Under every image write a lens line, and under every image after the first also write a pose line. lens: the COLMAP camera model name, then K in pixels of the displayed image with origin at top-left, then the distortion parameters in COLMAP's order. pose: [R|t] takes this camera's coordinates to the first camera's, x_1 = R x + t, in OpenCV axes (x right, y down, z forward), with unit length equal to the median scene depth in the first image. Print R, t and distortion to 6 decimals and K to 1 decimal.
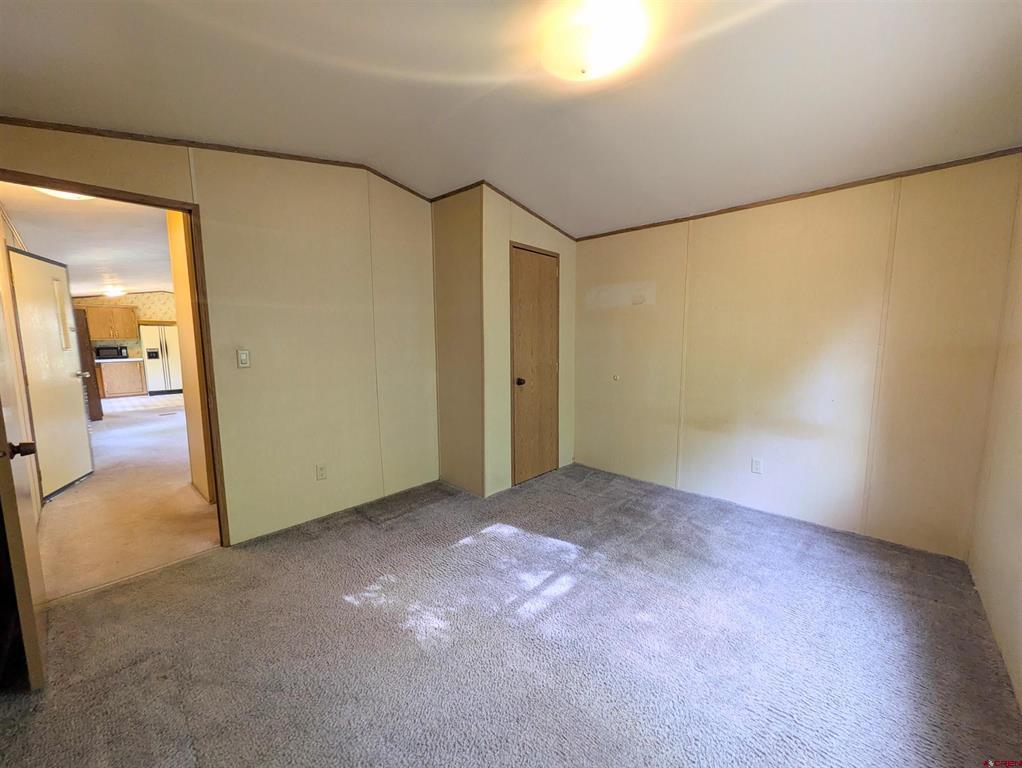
lens RADIAL K [[404.8, 0, 511.5], [0, 404.8, 384.4], [0, 0, 1]] dist [-0.001759, 0.000015]
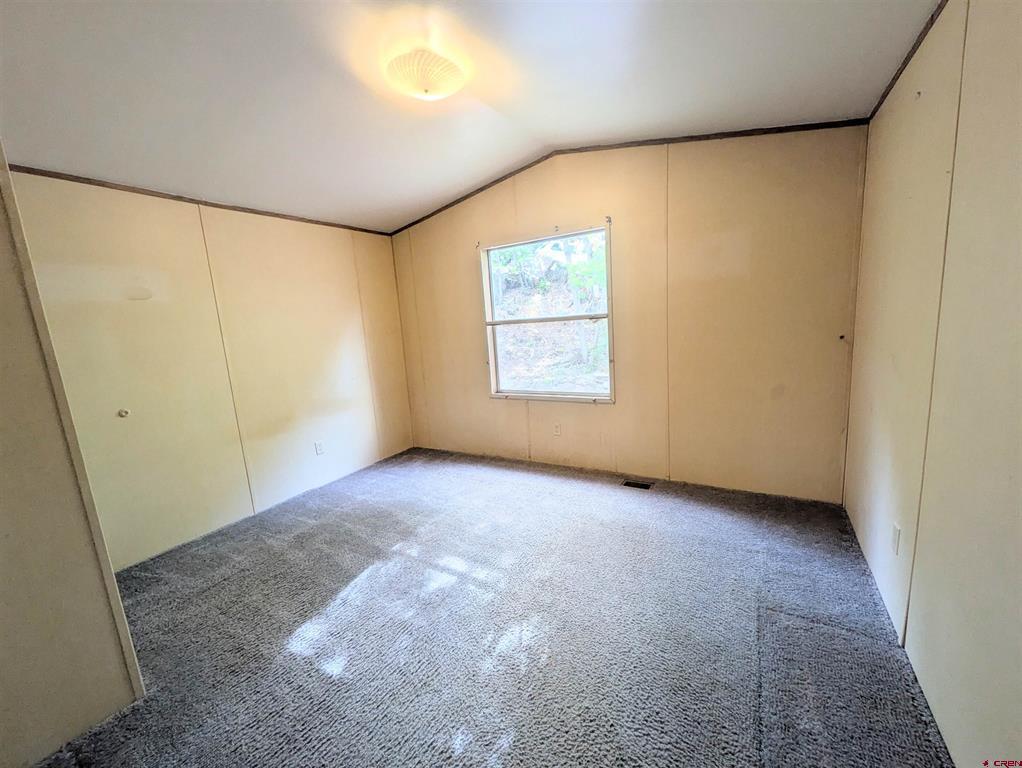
lens RADIAL K [[404.8, 0, 507.5], [0, 404.8, 384.8], [0, 0, 1]] dist [-0.001759, 0.000015]
pose [[-0.206044, -0.130433, 0.969811, -0.691734], [0.192660, 0.966271, 0.170889, -0.076045], [-0.959389, 0.222055, -0.173965, 0.753263]]
